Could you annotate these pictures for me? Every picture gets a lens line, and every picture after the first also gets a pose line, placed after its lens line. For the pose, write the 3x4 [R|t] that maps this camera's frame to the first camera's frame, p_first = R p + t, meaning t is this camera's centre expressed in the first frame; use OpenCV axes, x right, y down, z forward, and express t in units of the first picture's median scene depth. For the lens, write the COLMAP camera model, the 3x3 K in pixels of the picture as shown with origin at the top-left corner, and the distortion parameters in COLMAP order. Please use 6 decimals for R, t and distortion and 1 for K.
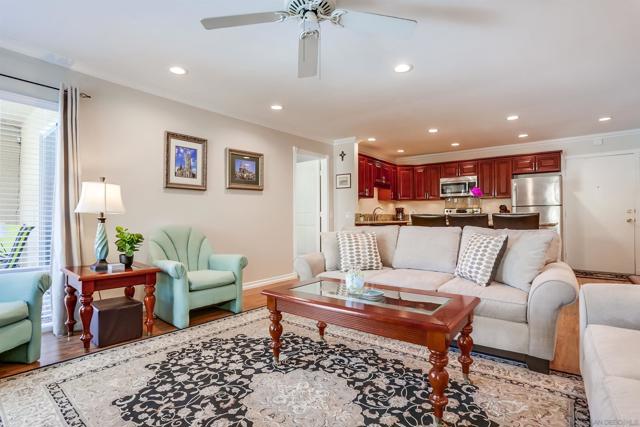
lens RADIAL K [[315.6, 0, 320.0], [0, 315.6, 213.5], [0, 0, 1]] dist [-0.000996, 0.000155]
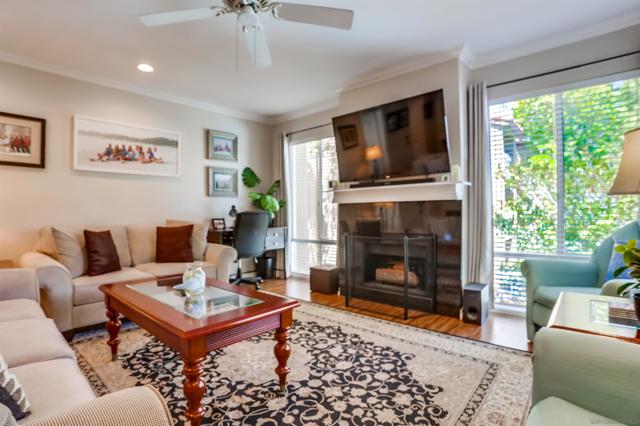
lens RADIAL K [[318.4, 0, 317.6], [0, 318.4, 210.9], [0, 0, 1]] dist [-0.067058, 0.030225]
pose [[-0.998356, 0.015308, 0.055234, -0.266680], [0.014086, 0.999649, -0.022452, 0.035091], [-0.055558, -0.021637, -0.998221, 1.732242]]
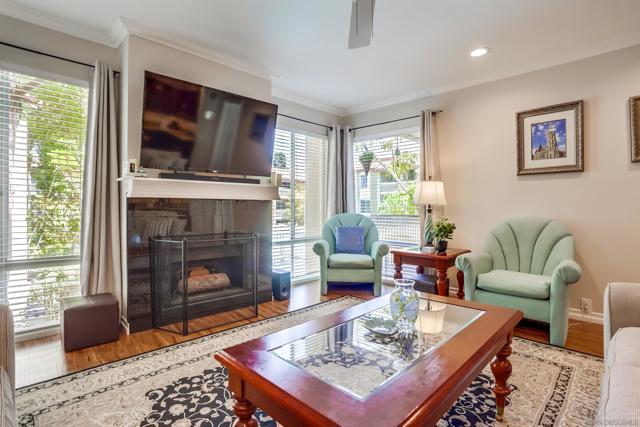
lens RADIAL K [[318.4, 0, 317.6], [0, 318.4, 211.4], [0, 0, 1]] dist [-0.067058, 0.030225]
pose [[-0.113395, 0.010058, -0.993499, 0.714197], [0.013428, 0.999873, 0.008590, 0.008707], [0.993459, -0.012366, -0.113515, 0.839542]]
